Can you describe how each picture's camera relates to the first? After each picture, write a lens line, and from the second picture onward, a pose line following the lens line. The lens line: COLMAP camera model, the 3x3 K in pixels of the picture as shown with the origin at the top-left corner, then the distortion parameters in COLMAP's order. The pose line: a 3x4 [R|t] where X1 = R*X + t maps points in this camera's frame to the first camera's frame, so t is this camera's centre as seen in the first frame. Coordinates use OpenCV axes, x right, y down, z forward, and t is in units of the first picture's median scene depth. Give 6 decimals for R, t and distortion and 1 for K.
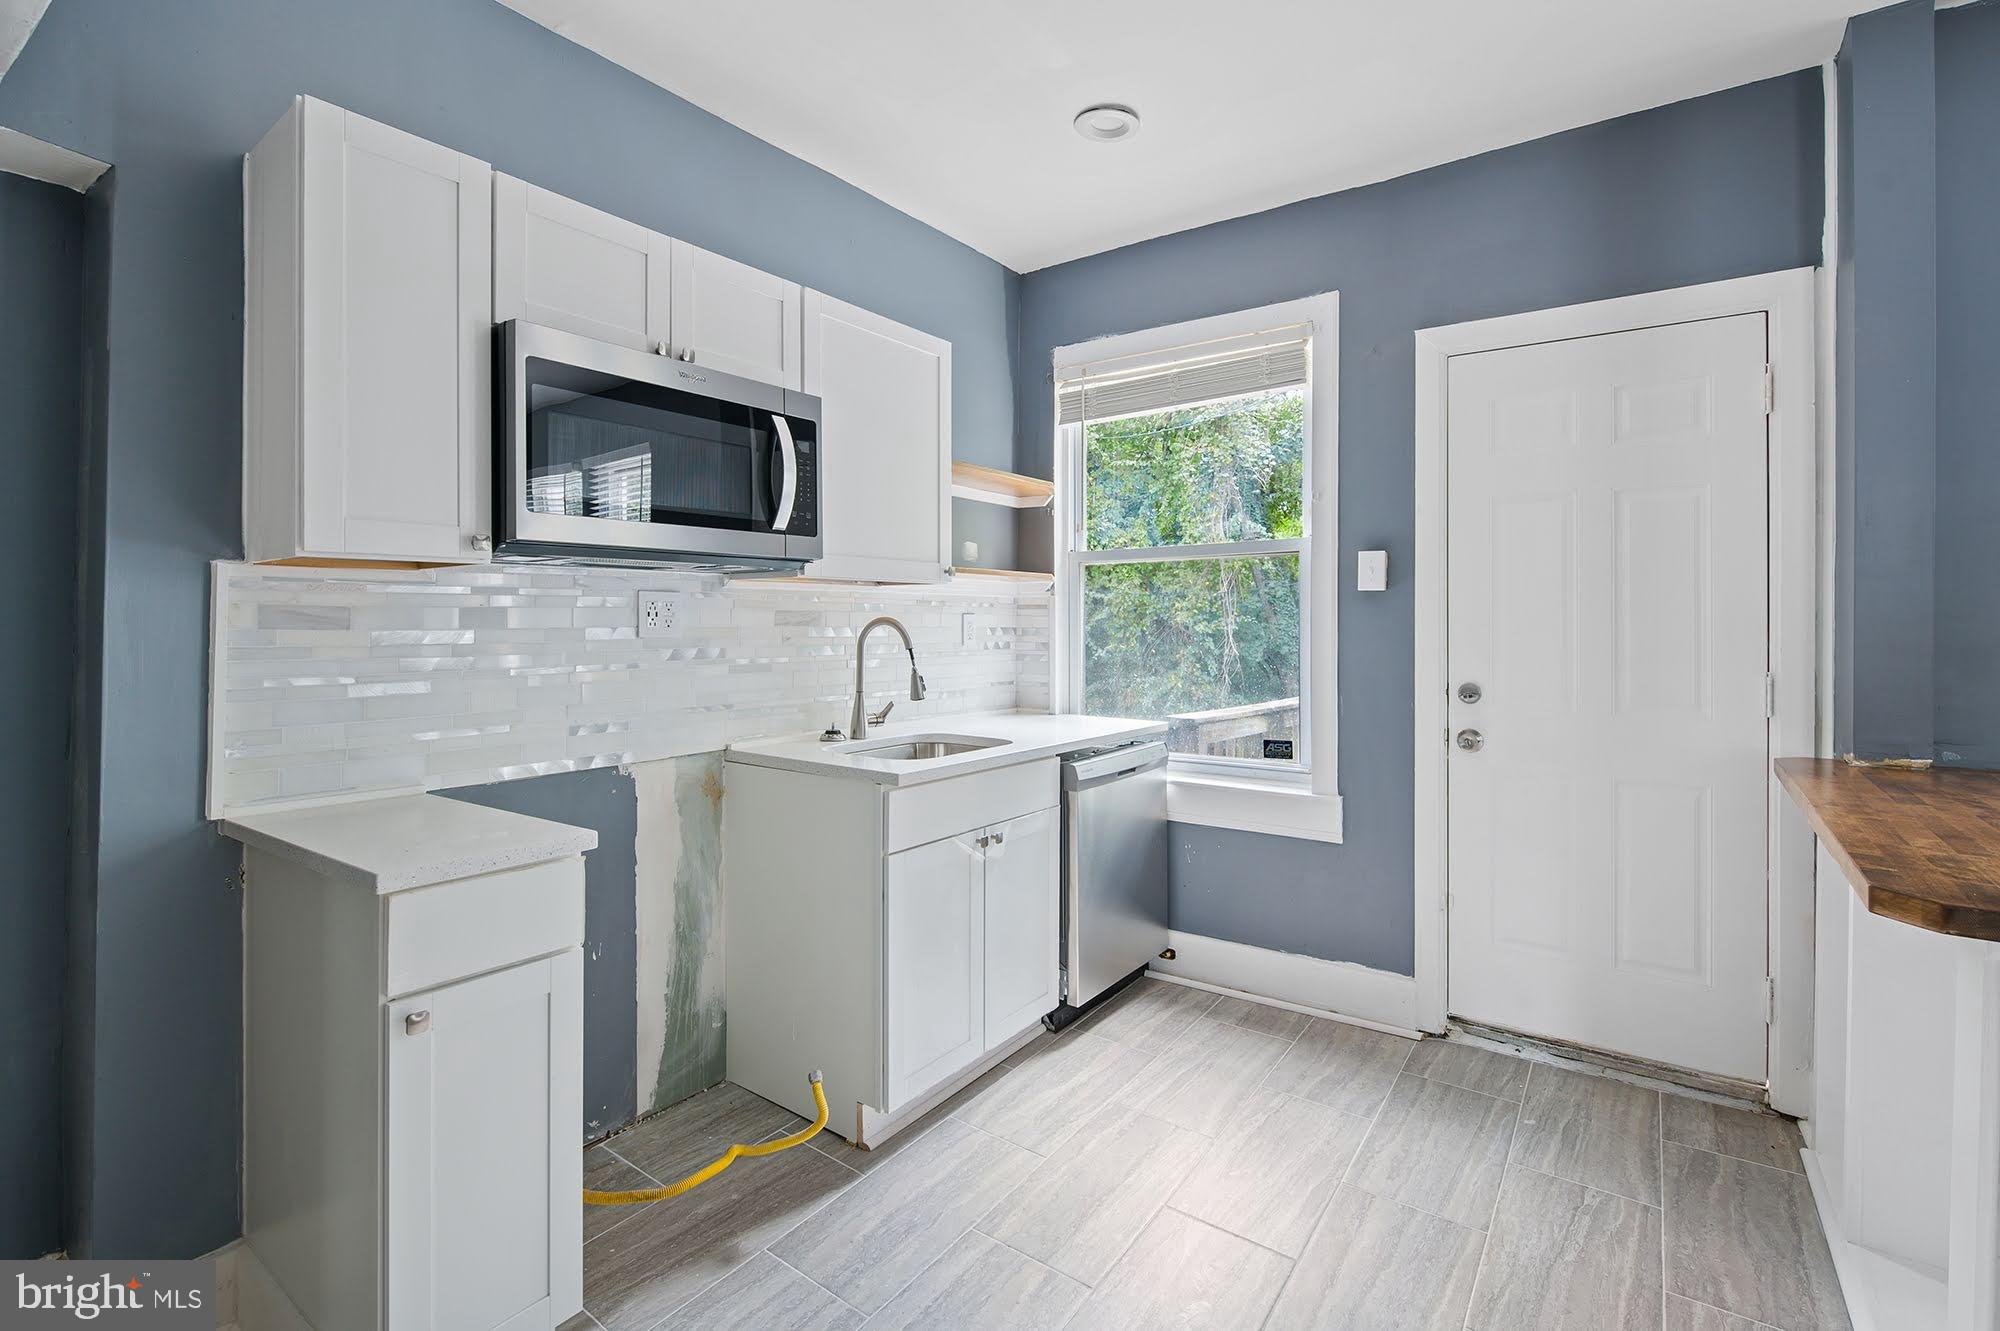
lens RADIAL K [[902.2, 0, 1010.8], [0, 902.2, 622.2], [0, 0, 1]] dist [-0.003046, -0.003451]
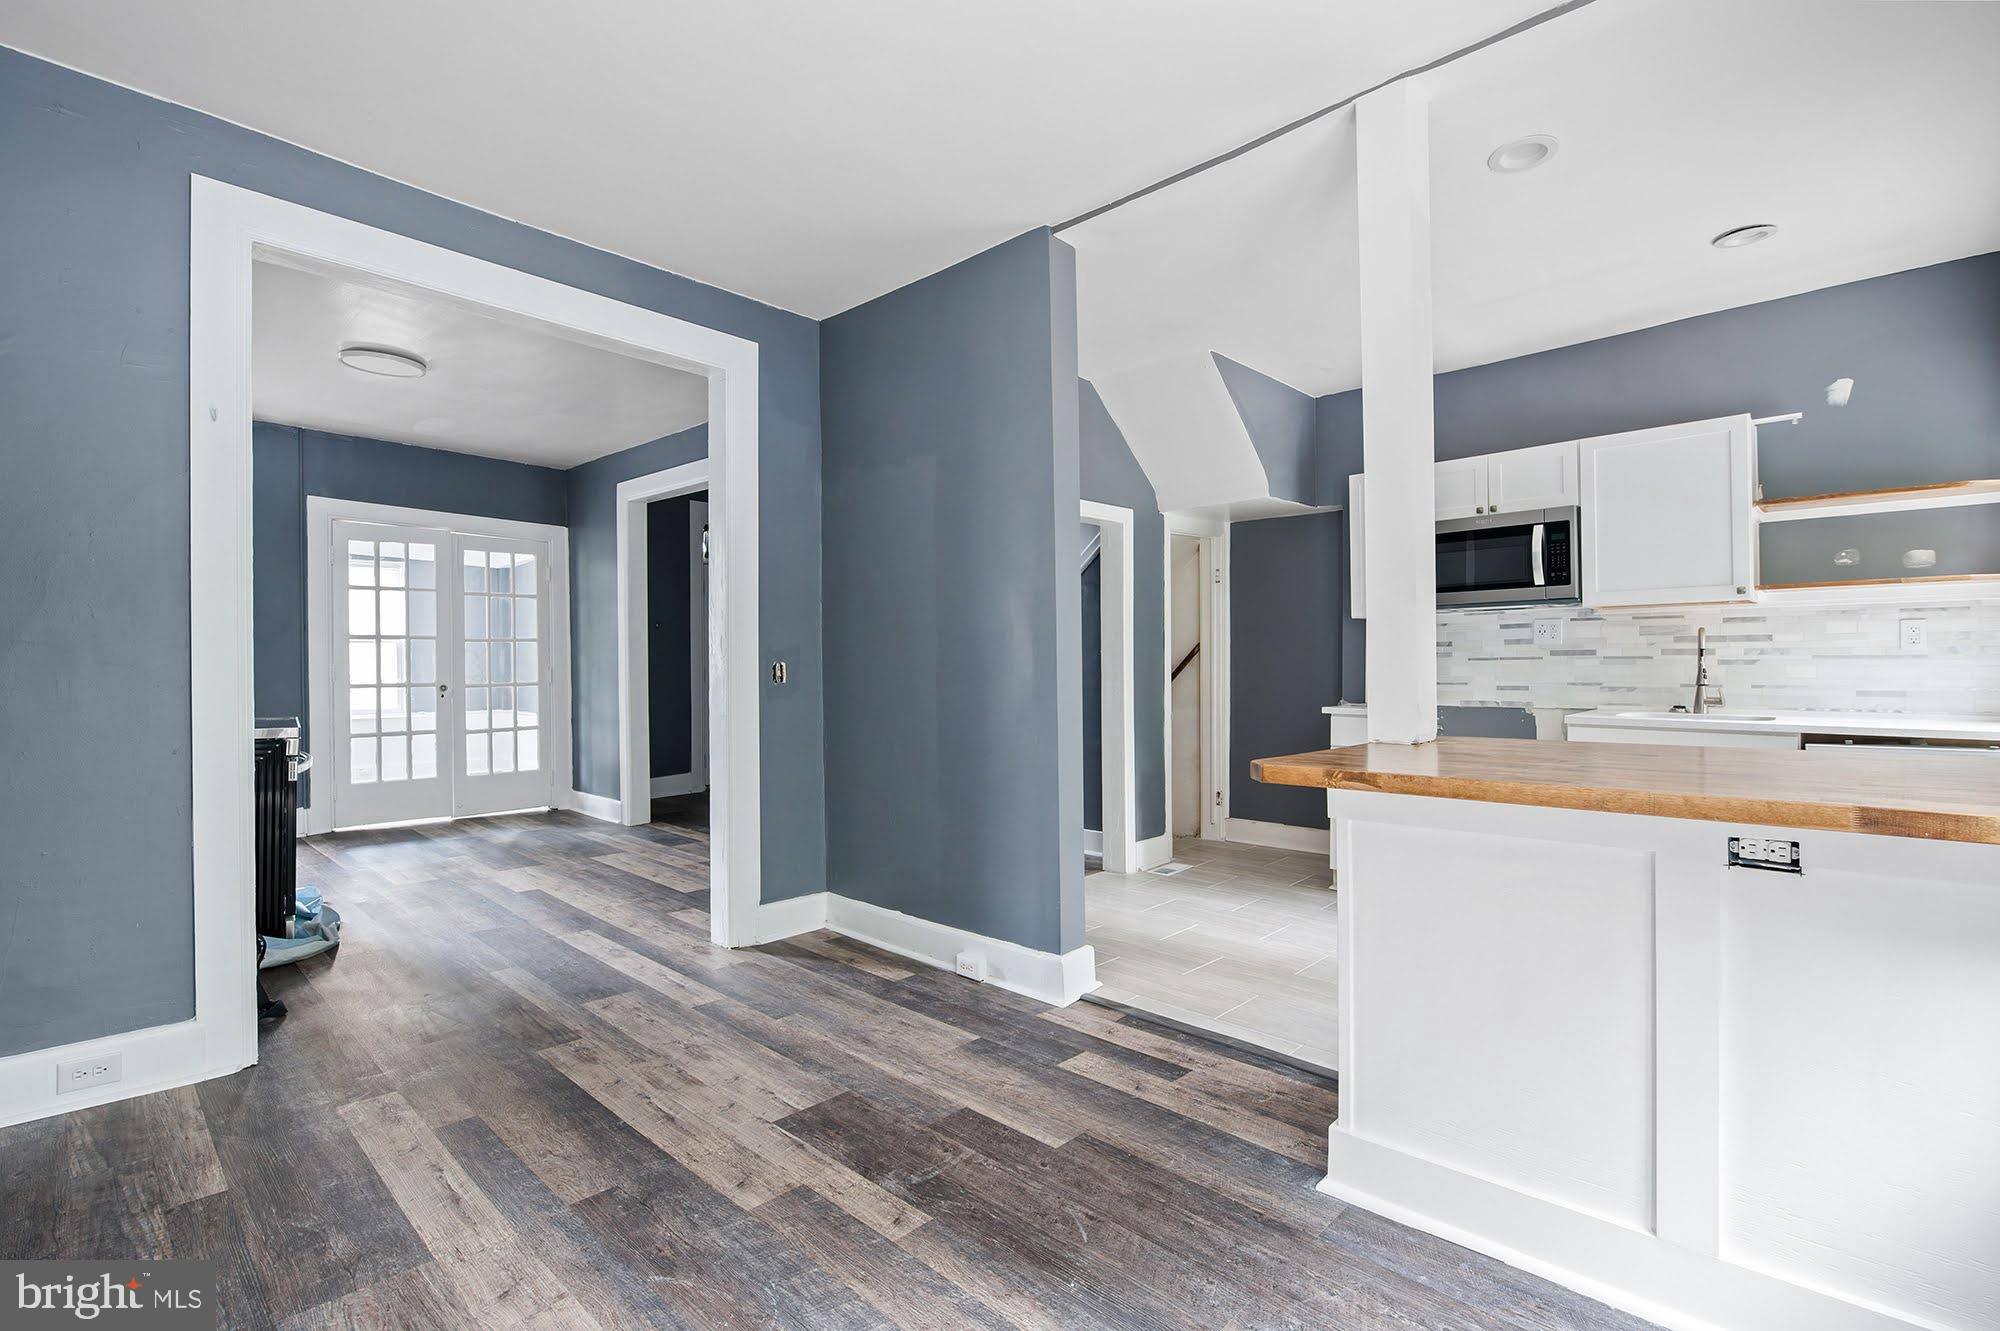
lens RADIAL K [[902.2, 0, 1015.3], [0, 902.2, 660.8], [0, 0, 1]] dist [-0.003046, -0.003451]
pose [[-0.133370, -0.003055, -0.991062, 1.400920], [0.003023, 0.999989, -0.003489, 0.048686], [0.991062, -0.003462, -0.133359, 0.121076]]
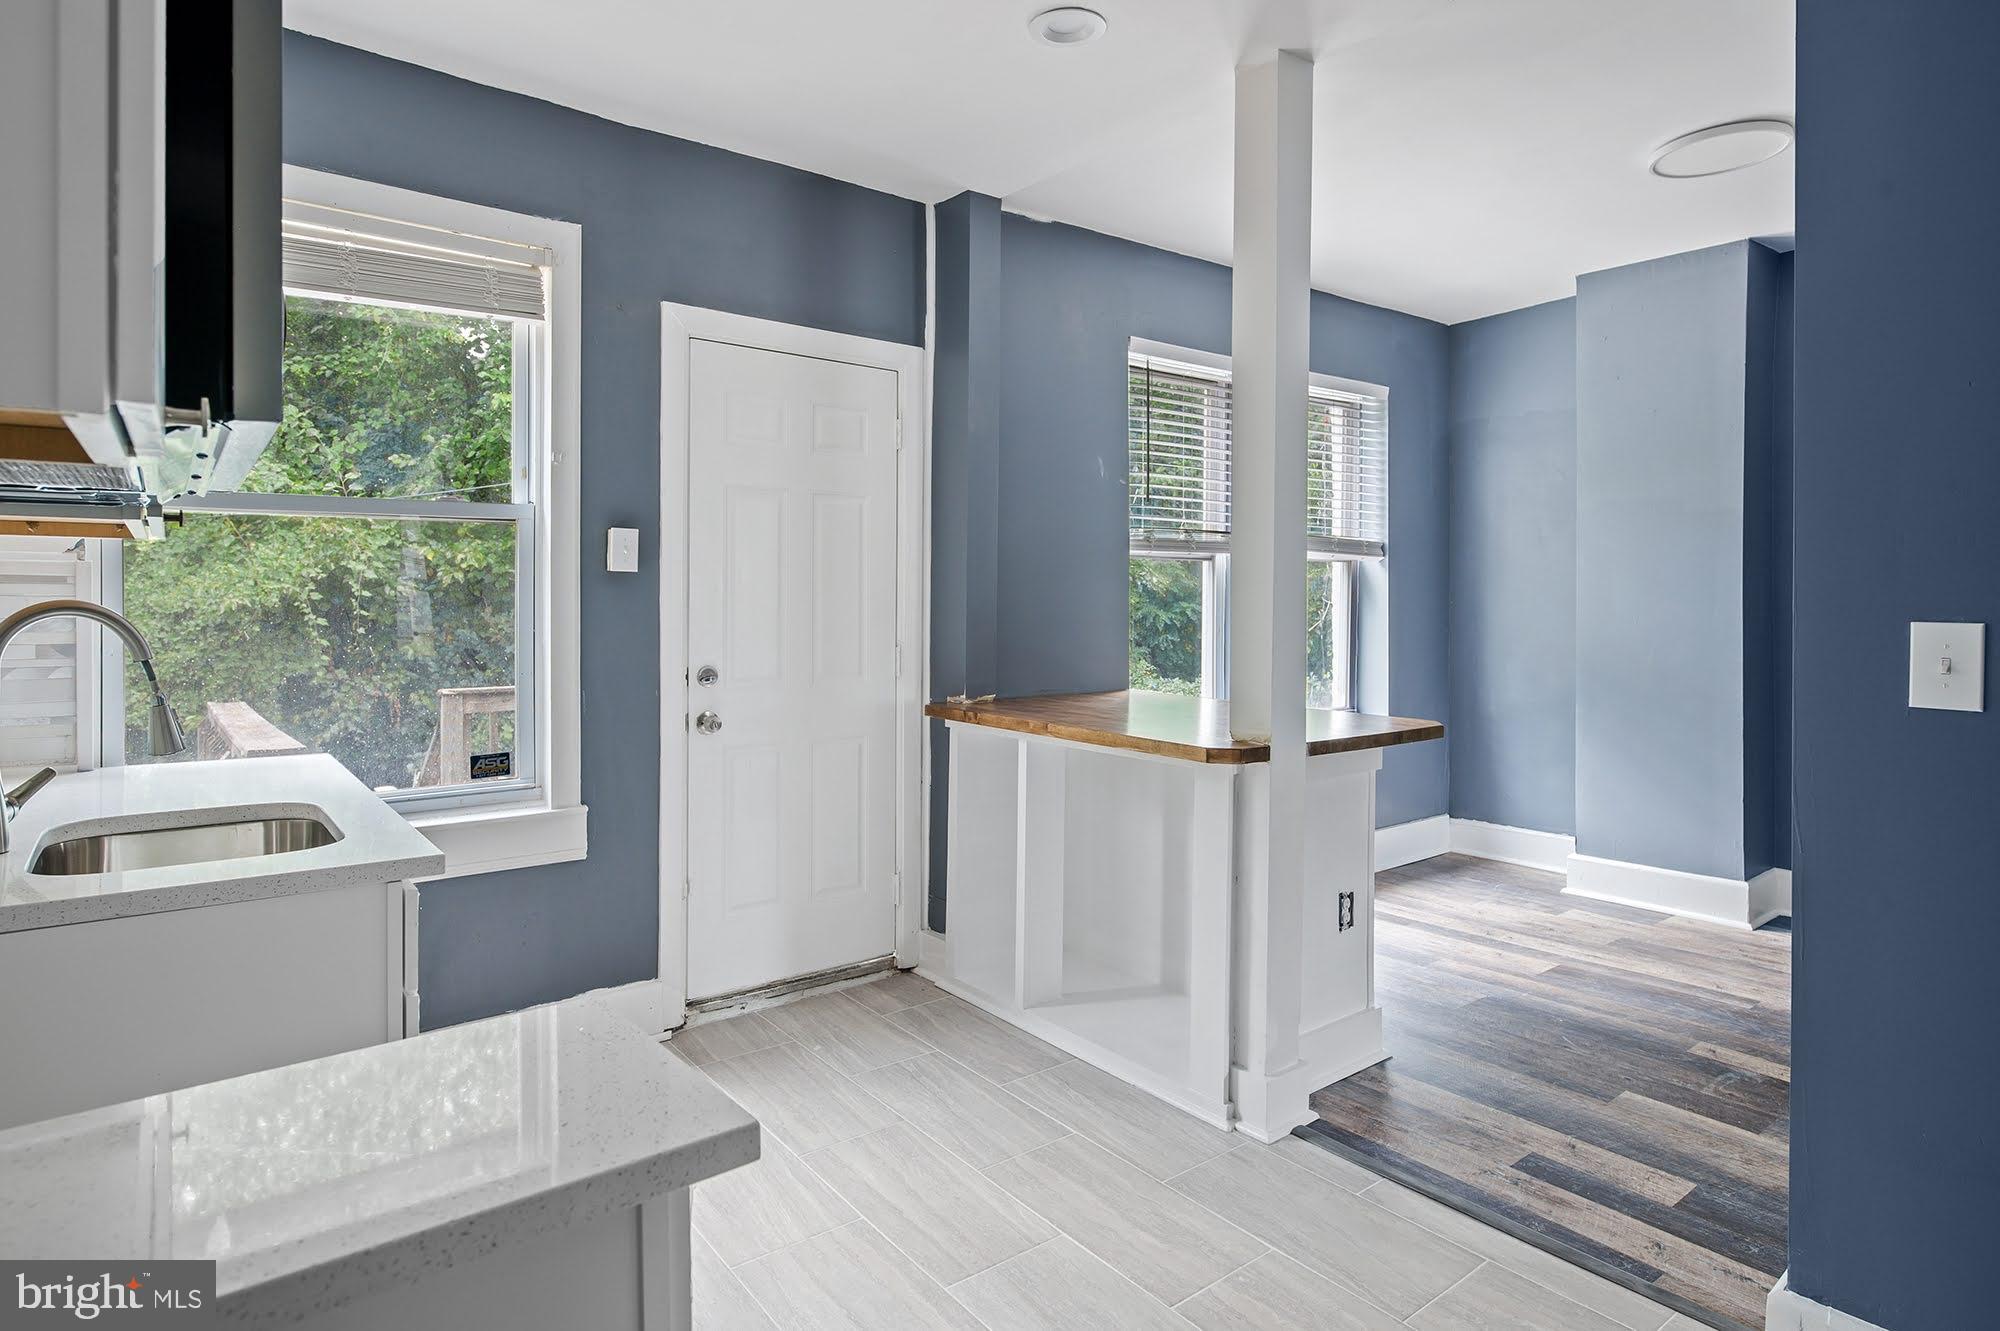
lens RADIAL K [[1101.4, 0, 1008.5], [0, 1101.4, 615.5], [0, 0, 1]] dist [0.001722, -0.000083]
pose [[0.286638, -0.011418, 0.957971, -0.579272], [0.000482, 0.999931, 0.011774, -0.003850], [-0.958039, -0.002913, 0.286623, 0.319564]]
